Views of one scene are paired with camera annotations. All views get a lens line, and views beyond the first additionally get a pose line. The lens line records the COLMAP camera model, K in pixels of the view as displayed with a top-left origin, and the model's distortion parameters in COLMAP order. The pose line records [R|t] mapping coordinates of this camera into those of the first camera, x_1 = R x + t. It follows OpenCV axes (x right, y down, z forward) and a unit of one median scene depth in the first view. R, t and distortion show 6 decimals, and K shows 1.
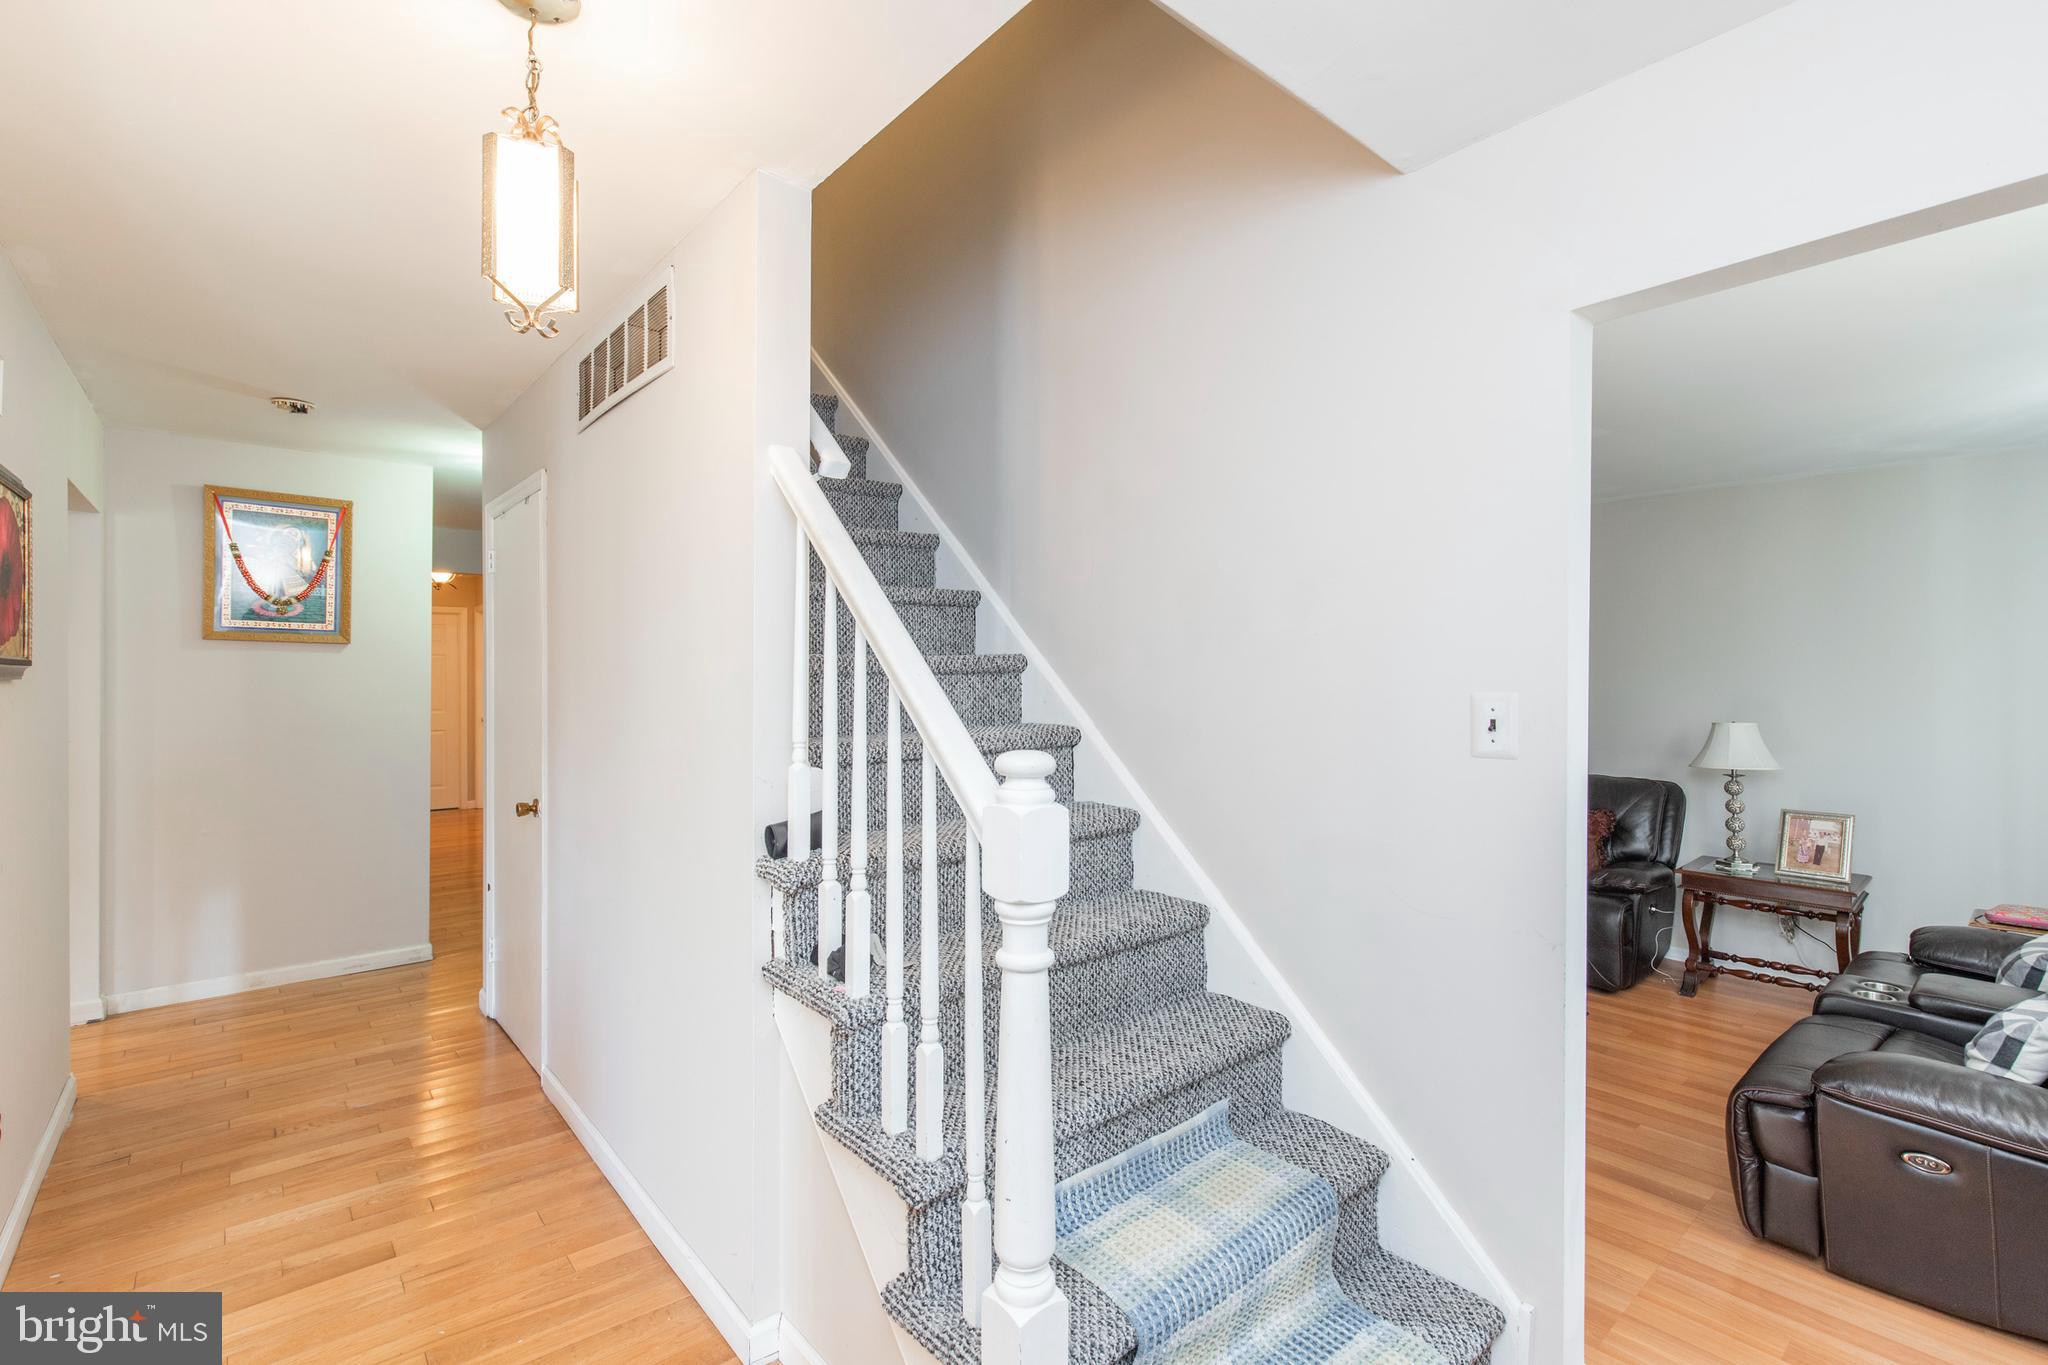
lens RADIAL K [[935.6, 0, 1016.5], [0, 935.6, 683.7], [0, 0, 1]] dist [0.000664, 0.000056]
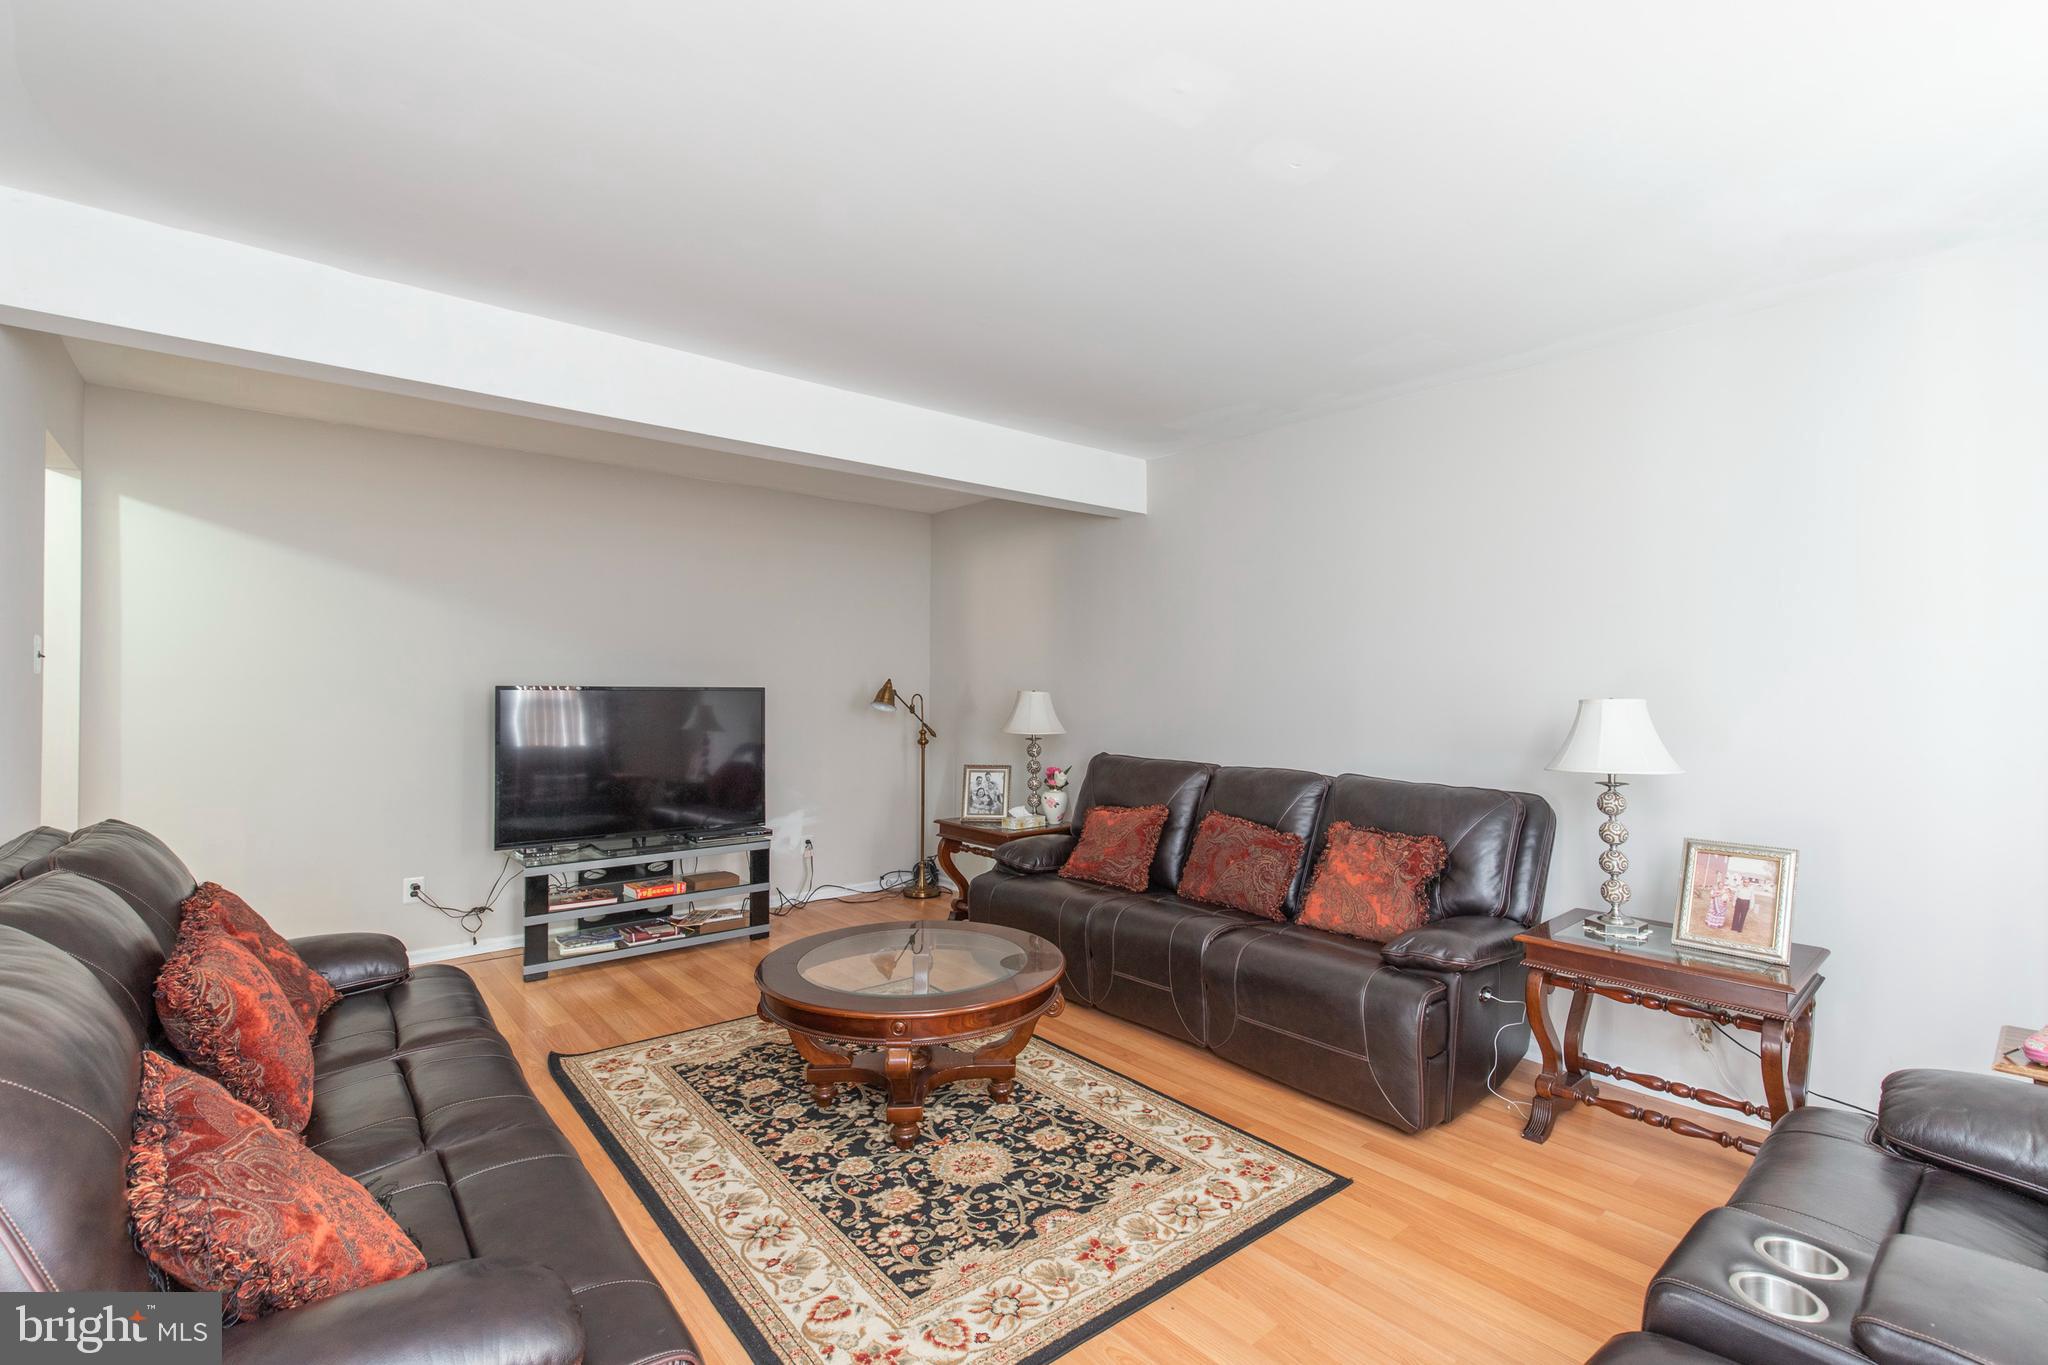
lens RADIAL K [[935.6, 0, 1025.8], [0, 935.6, 677.8], [0, 0, 1]] dist [0.000664, 0.000056]
pose [[0.999940, 0.009365, 0.005743, 0.373672], [-0.009236, 0.999714, -0.022042, 0.044868], [-0.005948, 0.021988, 0.999741, 0.376983]]
